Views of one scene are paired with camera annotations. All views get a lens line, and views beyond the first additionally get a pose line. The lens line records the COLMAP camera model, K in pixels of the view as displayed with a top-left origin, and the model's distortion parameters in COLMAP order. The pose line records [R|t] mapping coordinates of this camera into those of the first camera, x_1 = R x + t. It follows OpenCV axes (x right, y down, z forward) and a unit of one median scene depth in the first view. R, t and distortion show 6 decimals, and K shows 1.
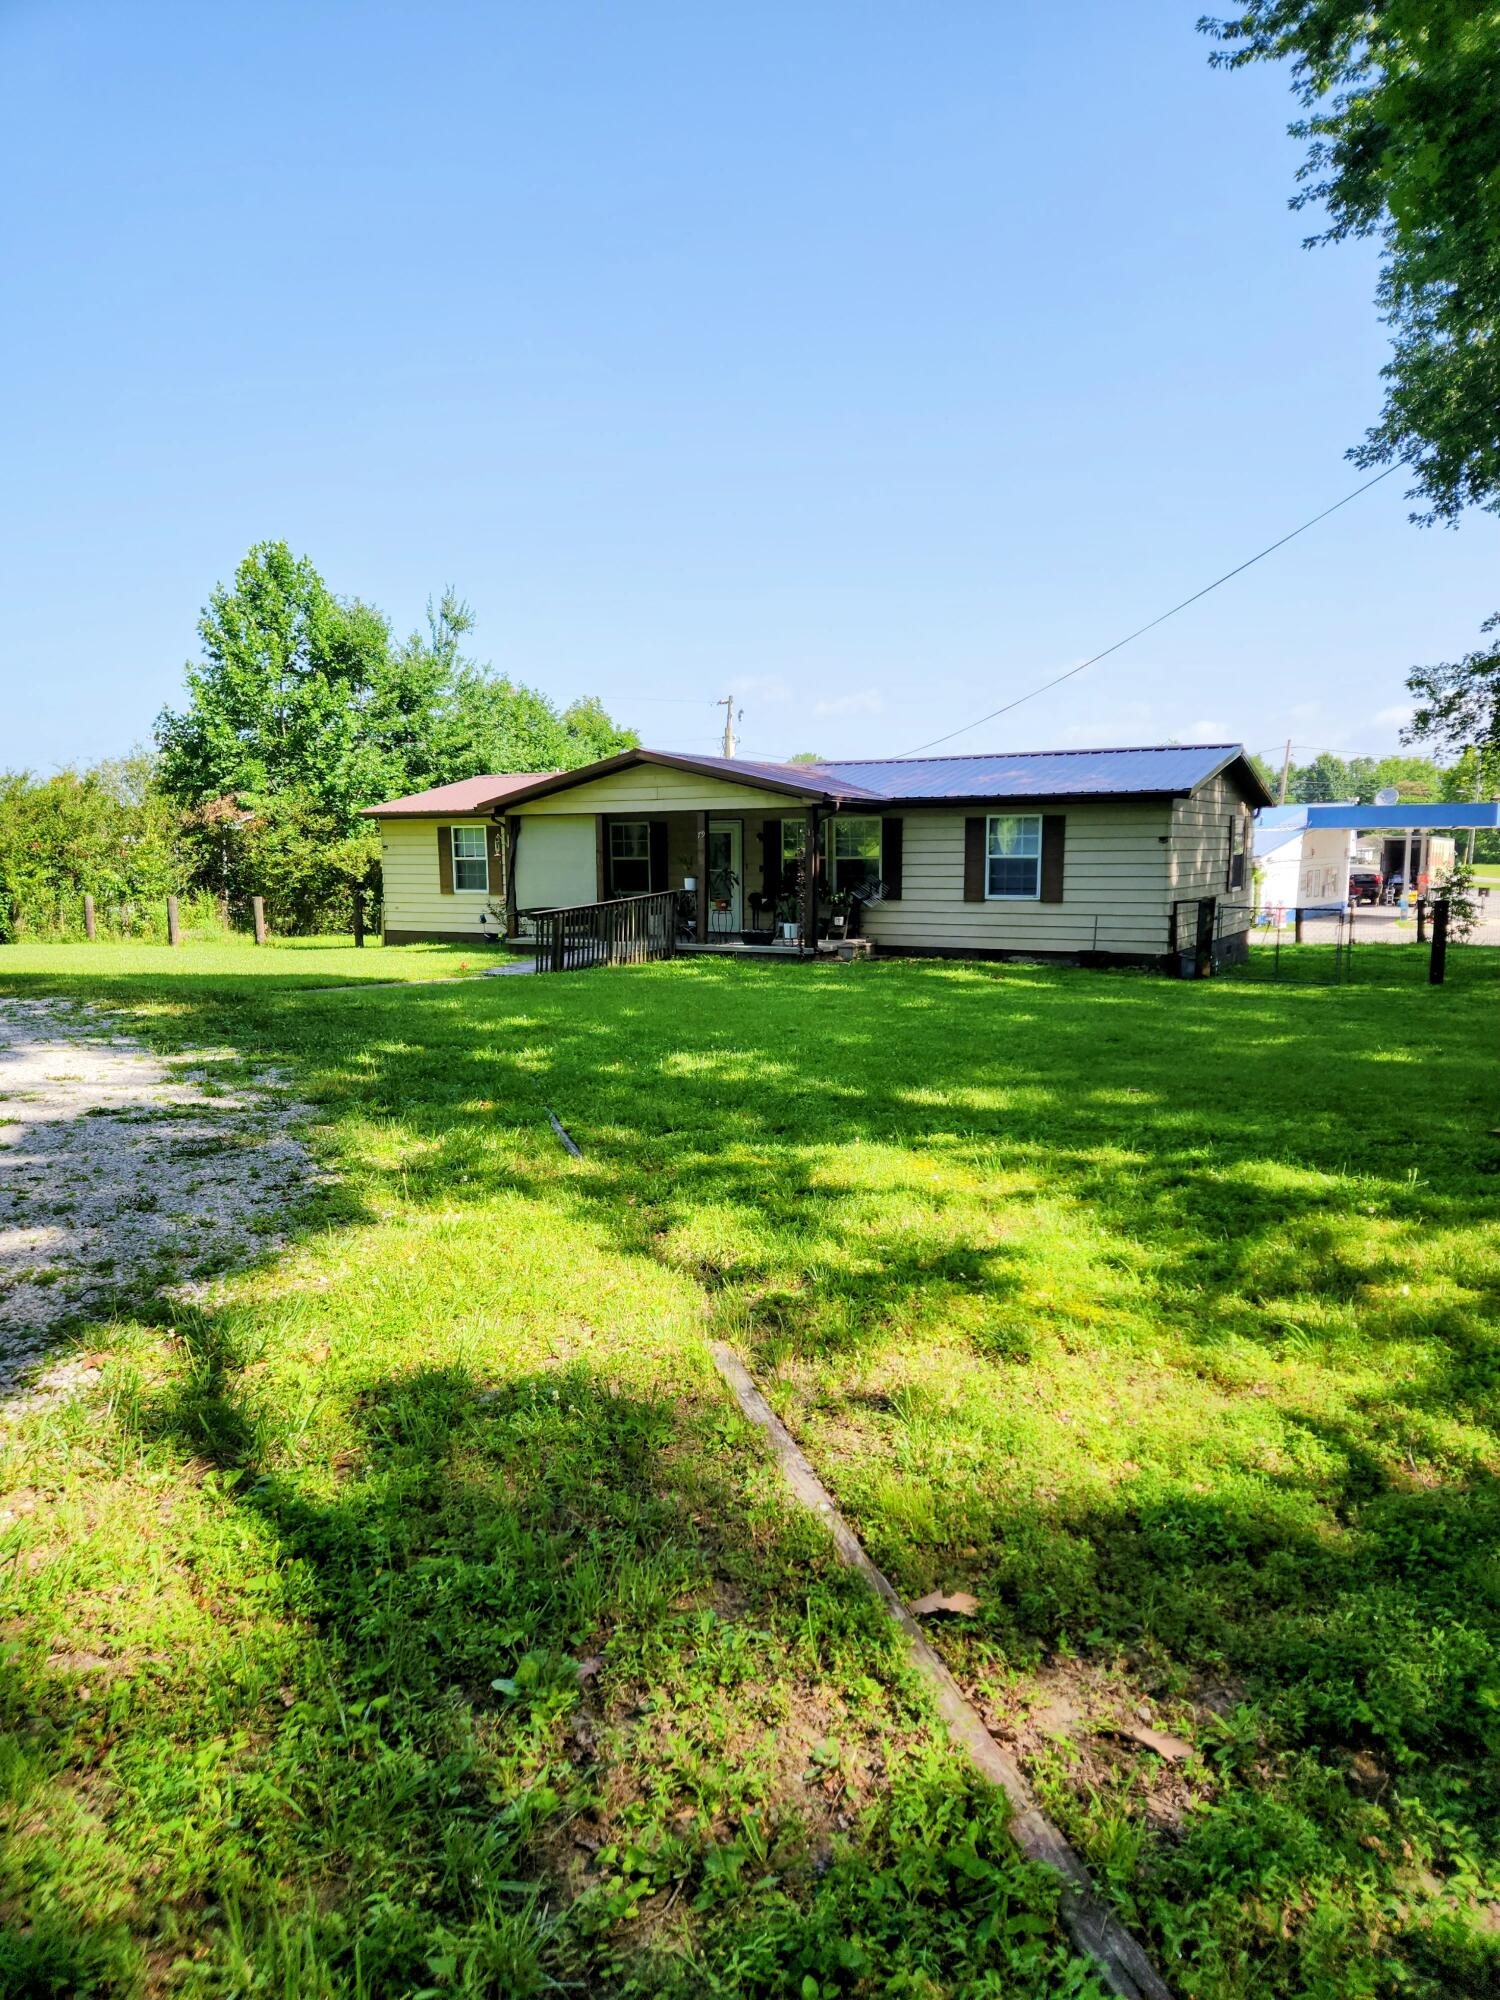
lens RADIAL K [[1372.3, 0, 753.6], [0, 1372.3, 1006.9], [0, 0, 1]] dist [0.073560, -0.044469]
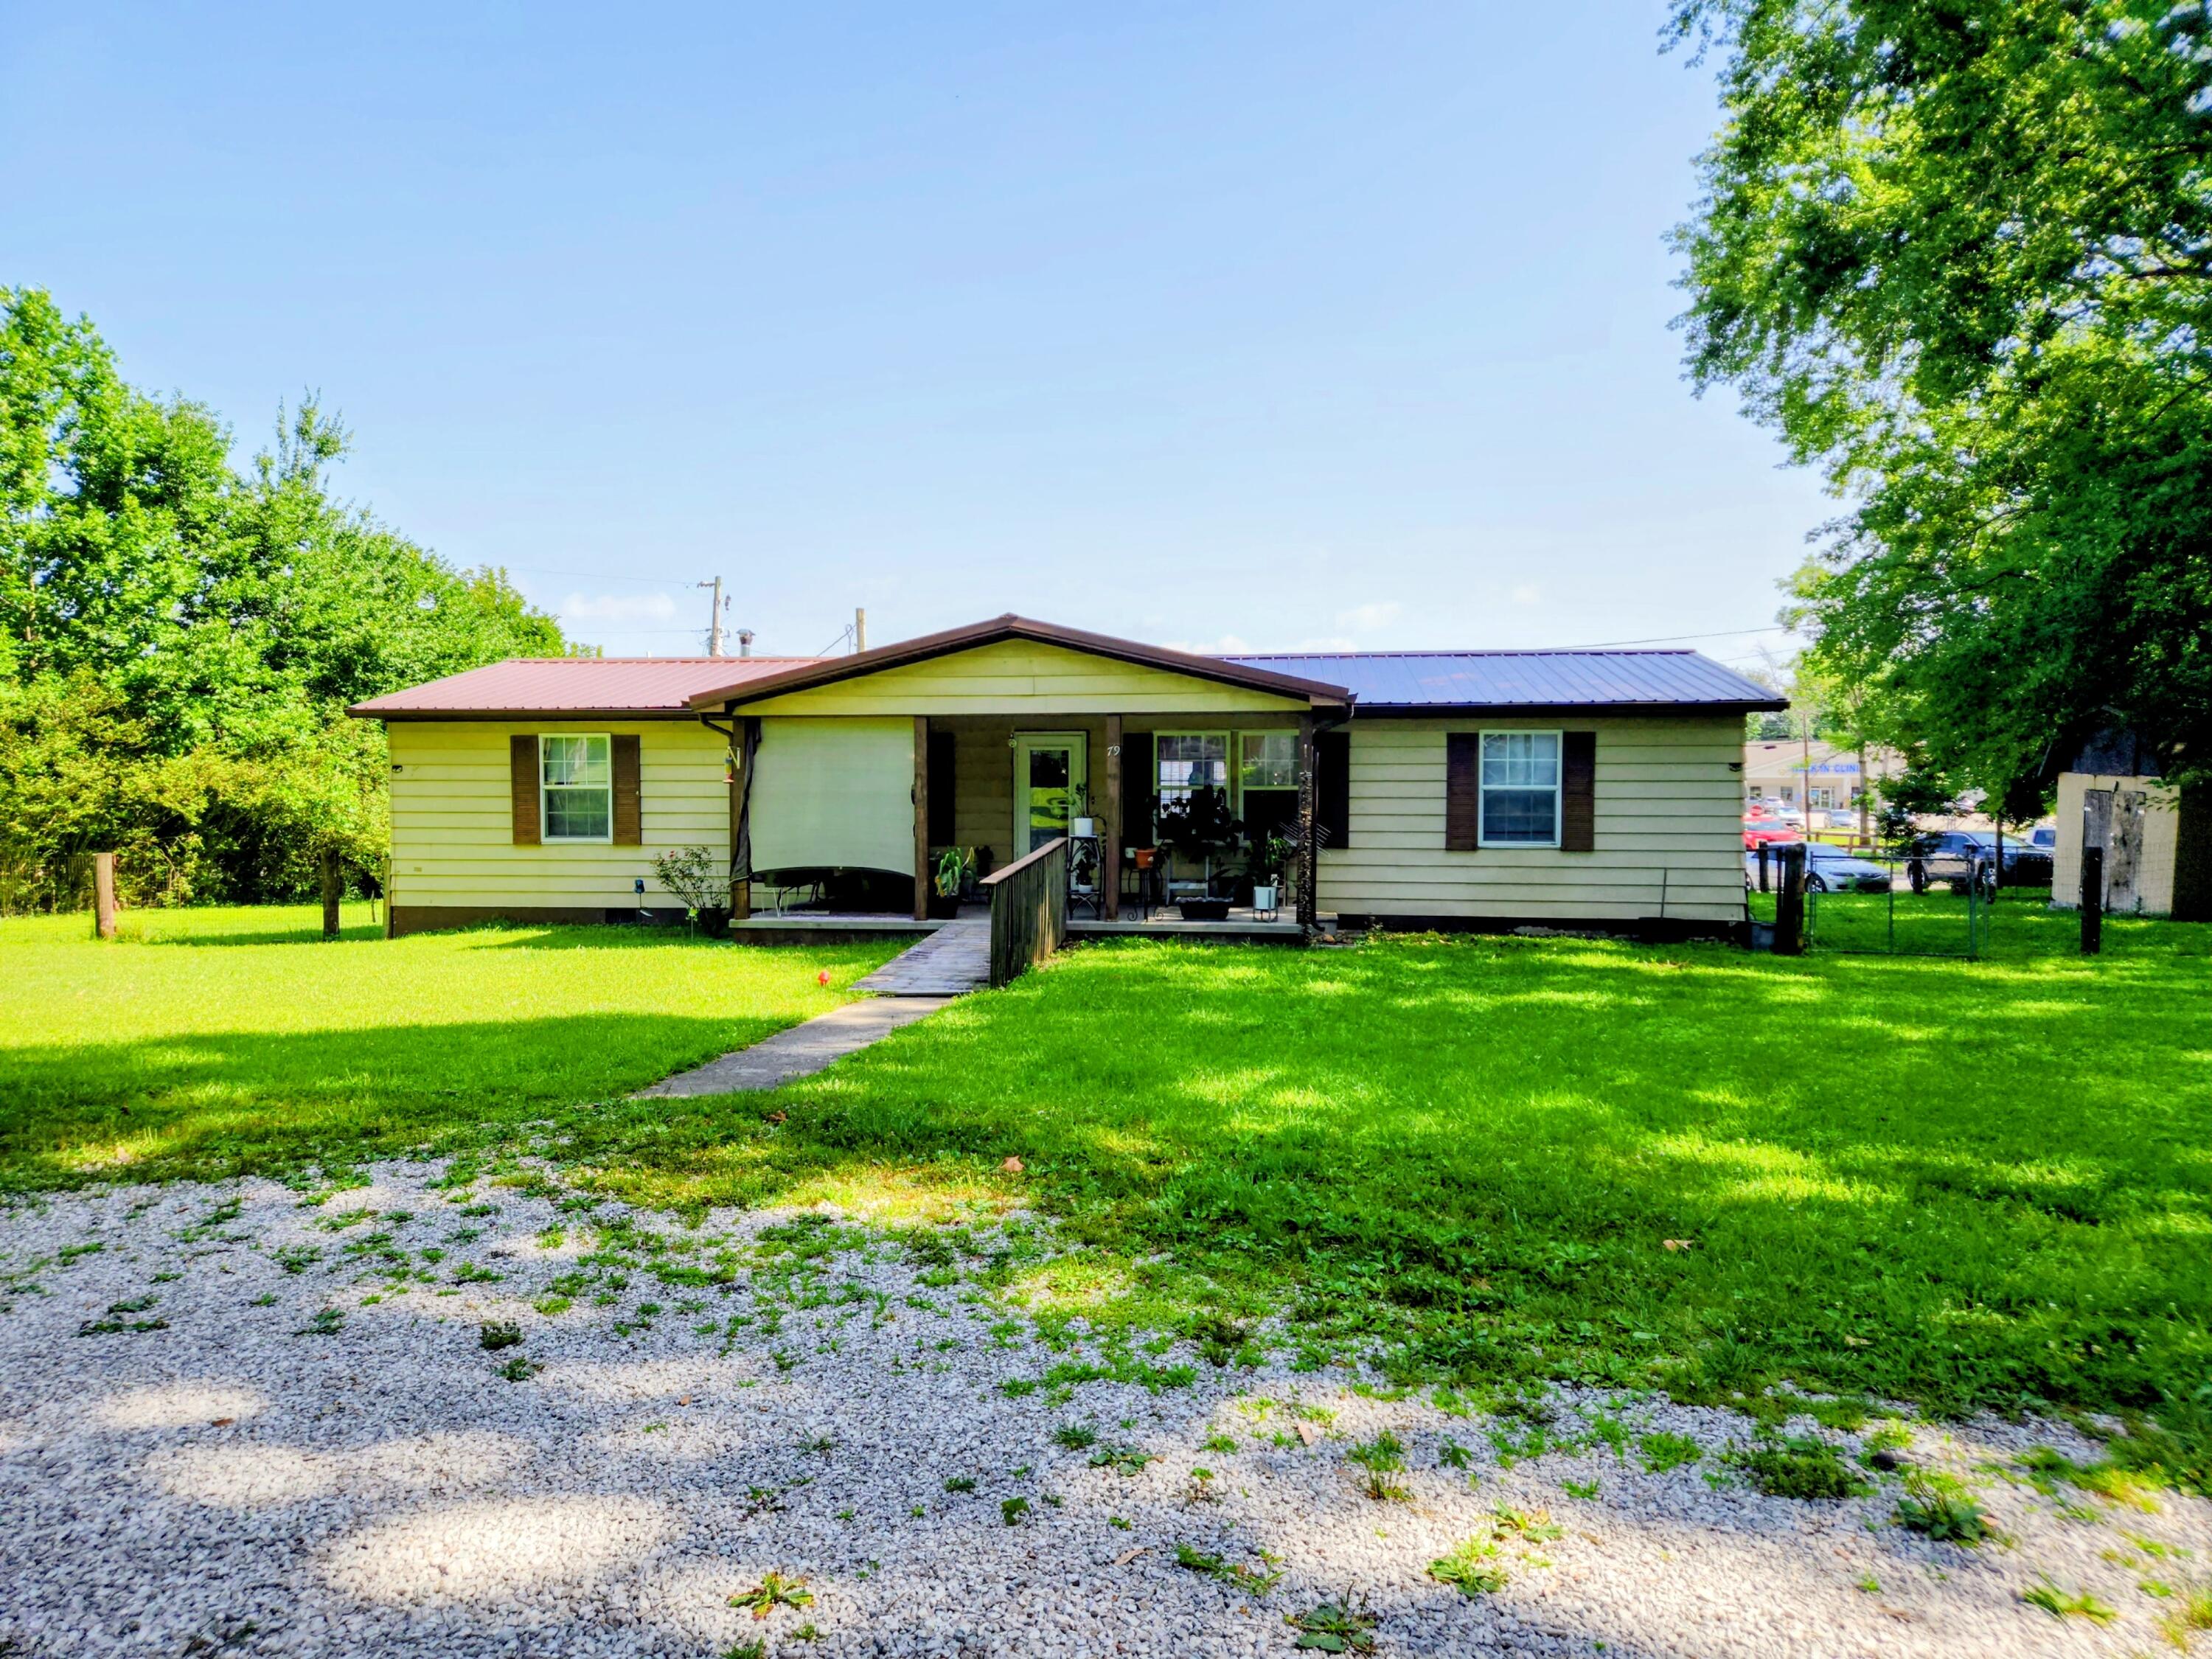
lens RADIAL K [[1517.7, 0, 1103.9], [0, 1517.7, 816.5], [0, 0, 1]] dist [0.073560, -0.044469]
pose [[0.921969, -0.001451, 0.387260, -0.302482], [0.037443, 0.995642, -0.085411, -0.032607], [-0.385449, 0.093247, 0.918006, 0.337064]]
